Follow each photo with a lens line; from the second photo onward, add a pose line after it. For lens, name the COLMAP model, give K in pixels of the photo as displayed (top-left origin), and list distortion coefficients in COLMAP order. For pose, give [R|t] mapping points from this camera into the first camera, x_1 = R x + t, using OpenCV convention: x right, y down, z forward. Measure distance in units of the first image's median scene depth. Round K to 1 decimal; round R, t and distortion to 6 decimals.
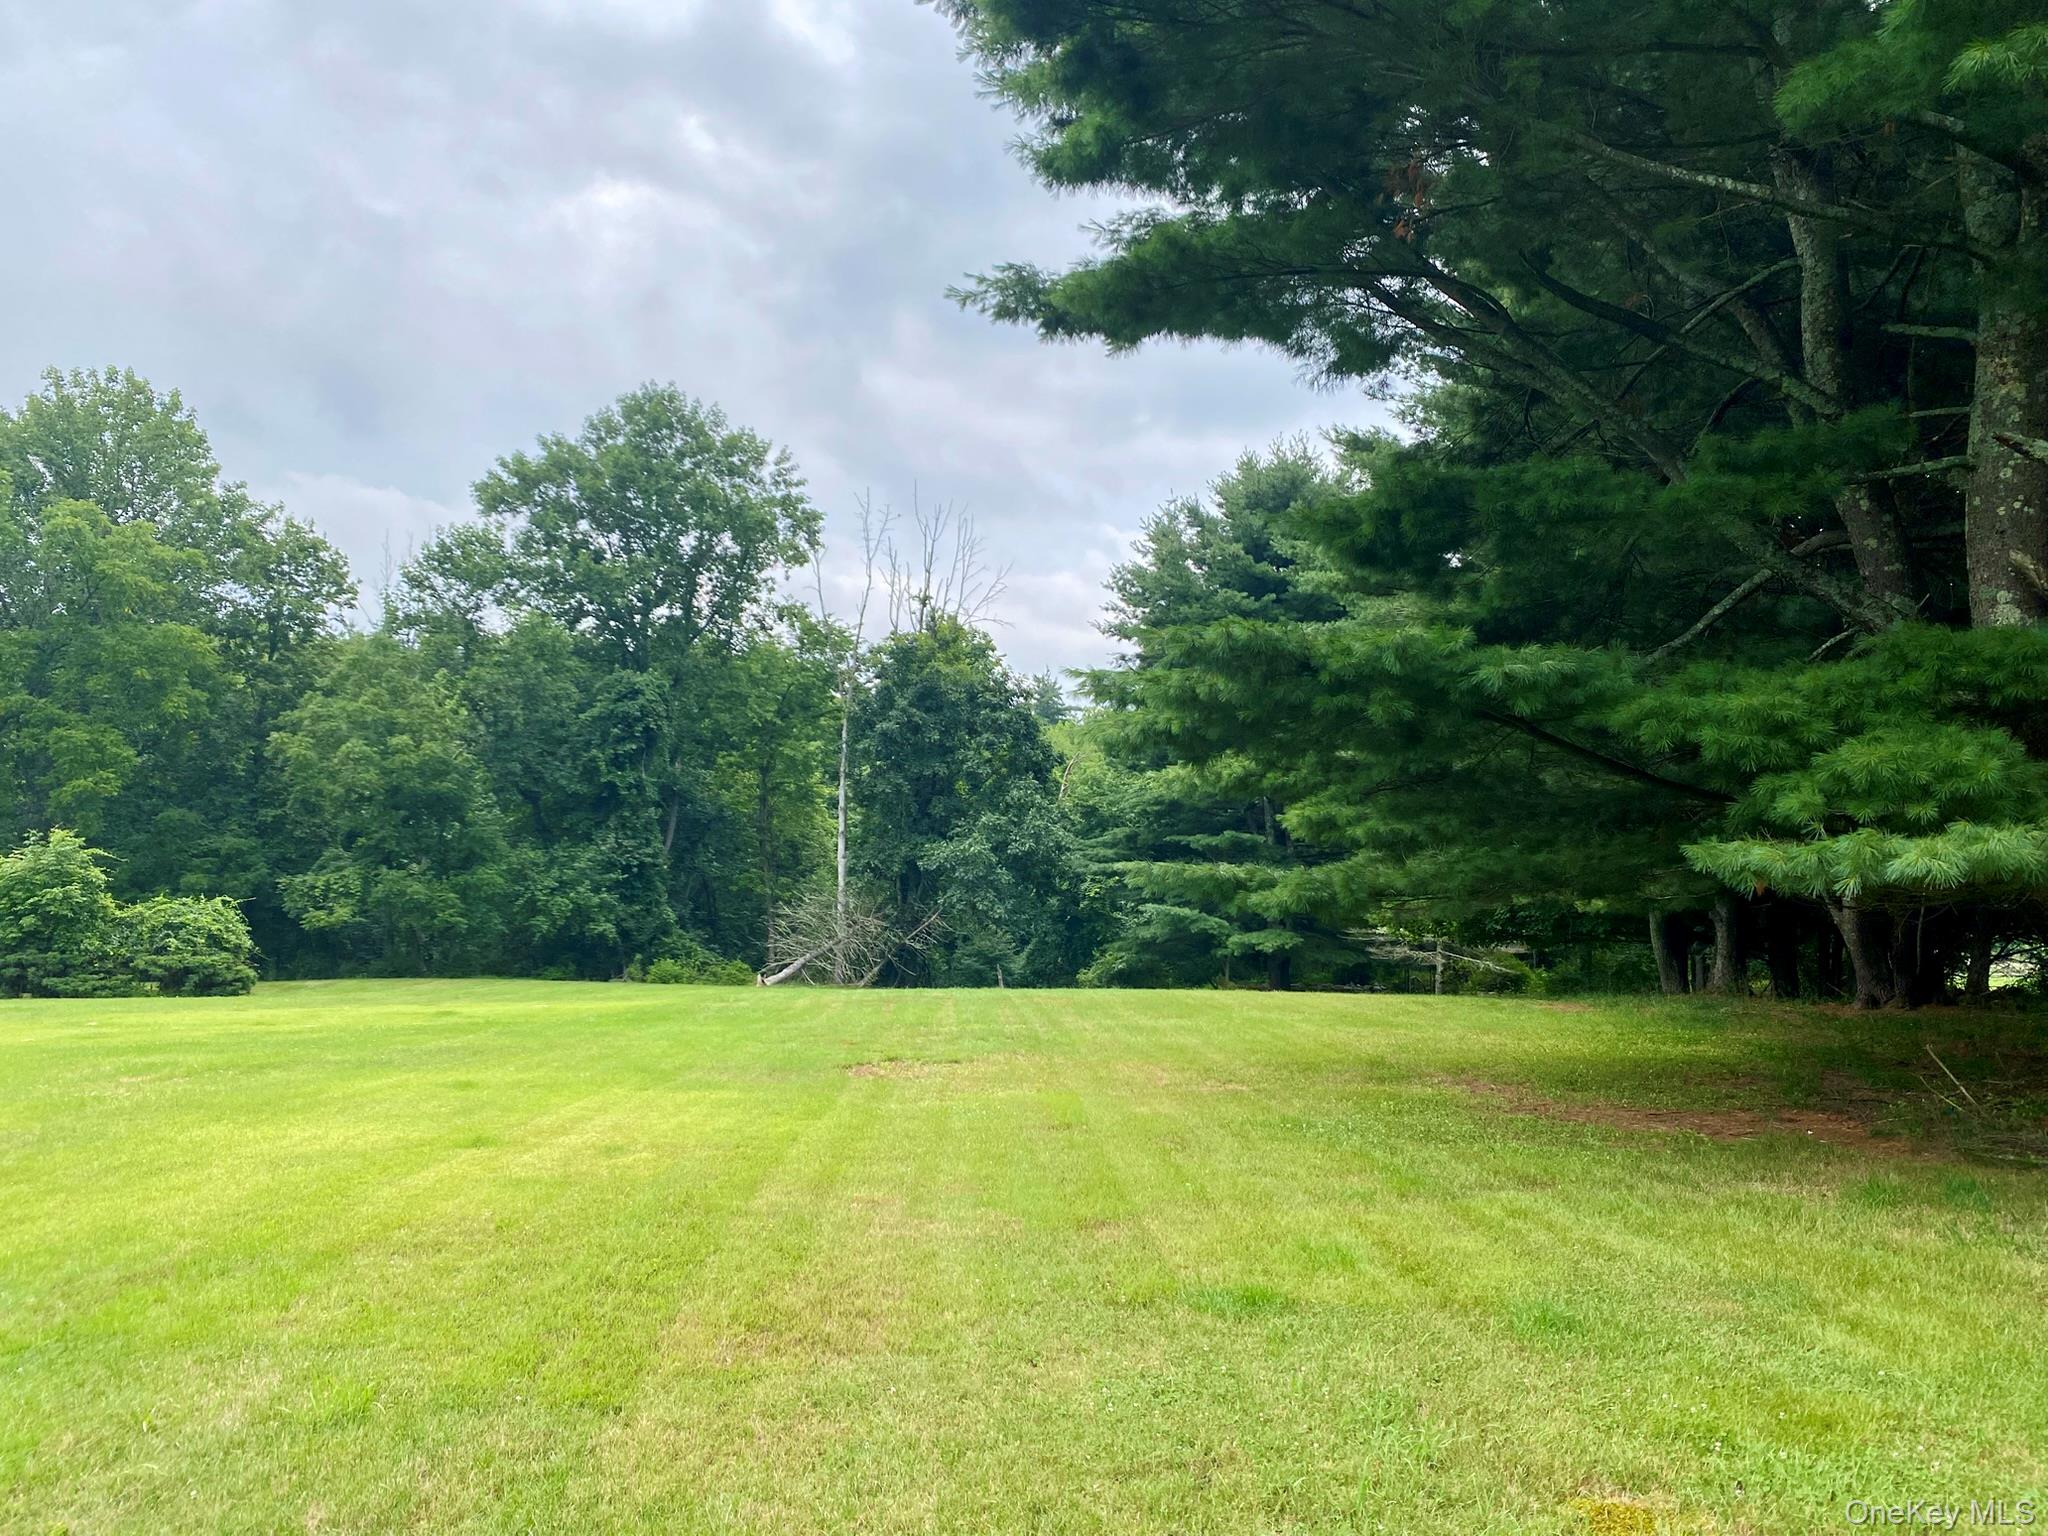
lens RADIAL K [[1577.1, 0, 1020.4], [0, 1577.1, 753.3], [0, 0, 1]] dist [0.037211, -0.032685]
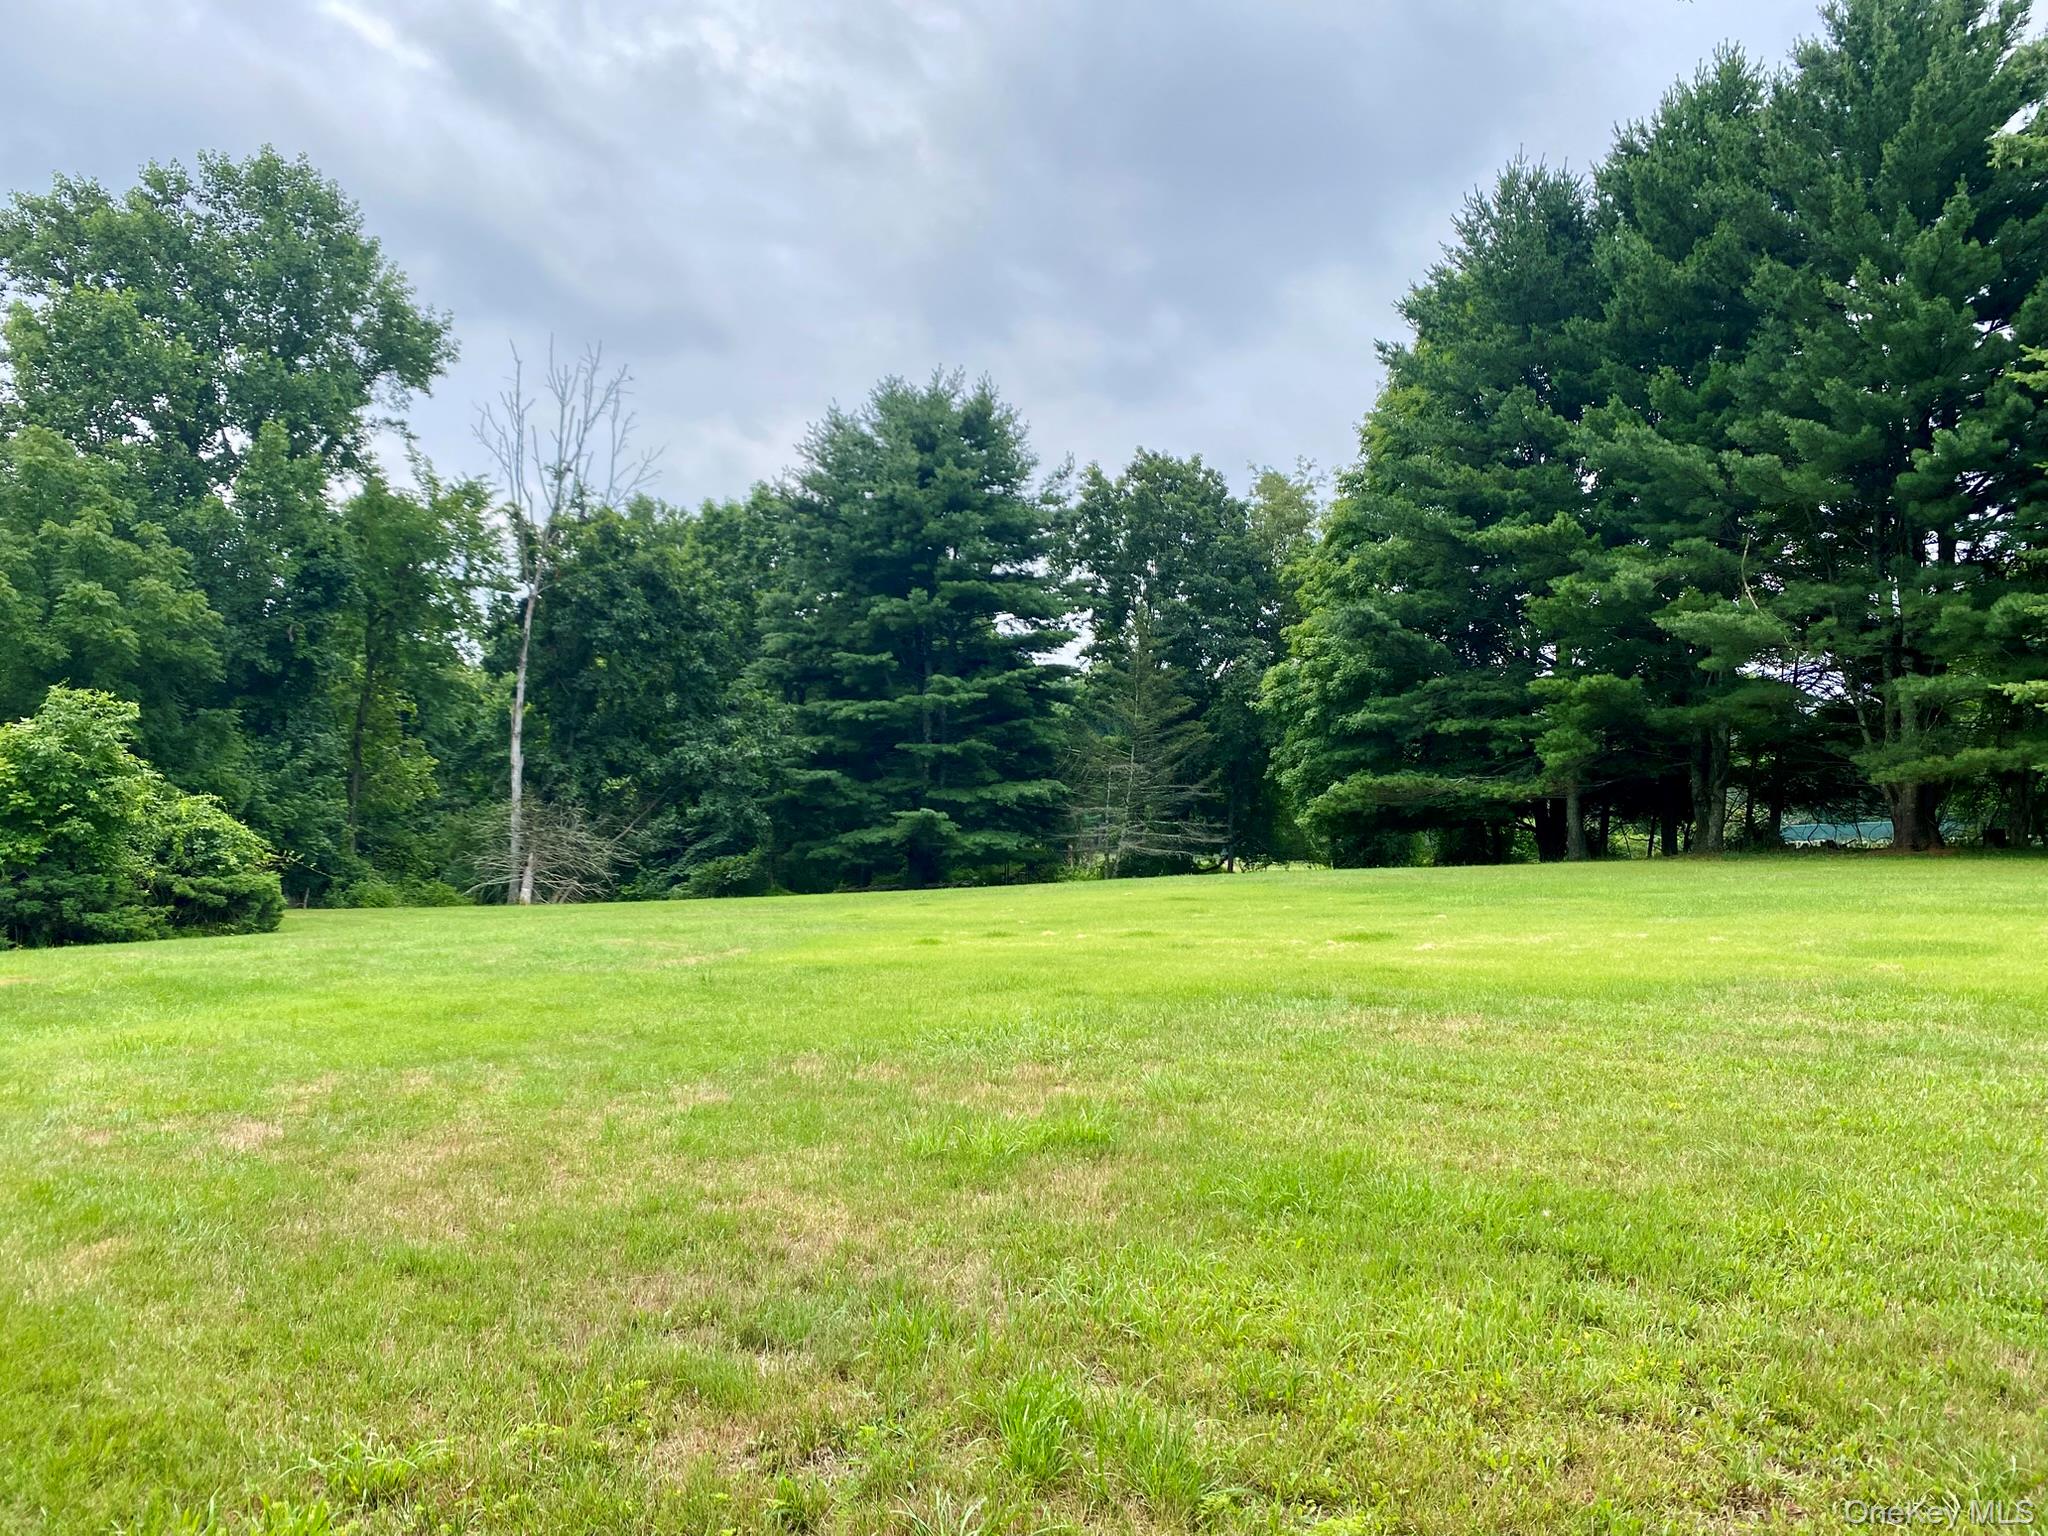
lens RADIAL K [[1577.1, 0, 1020.4], [0, 1577.1, 770.3], [0, 0, 1]] dist [0.037211, -0.032685]
pose [[0.749727, 0.009927, 0.661673, -0.513959], [-0.048843, 0.997990, 0.040371, 0.024308], [-0.659942, -0.062586, 0.748705, 0.170274]]
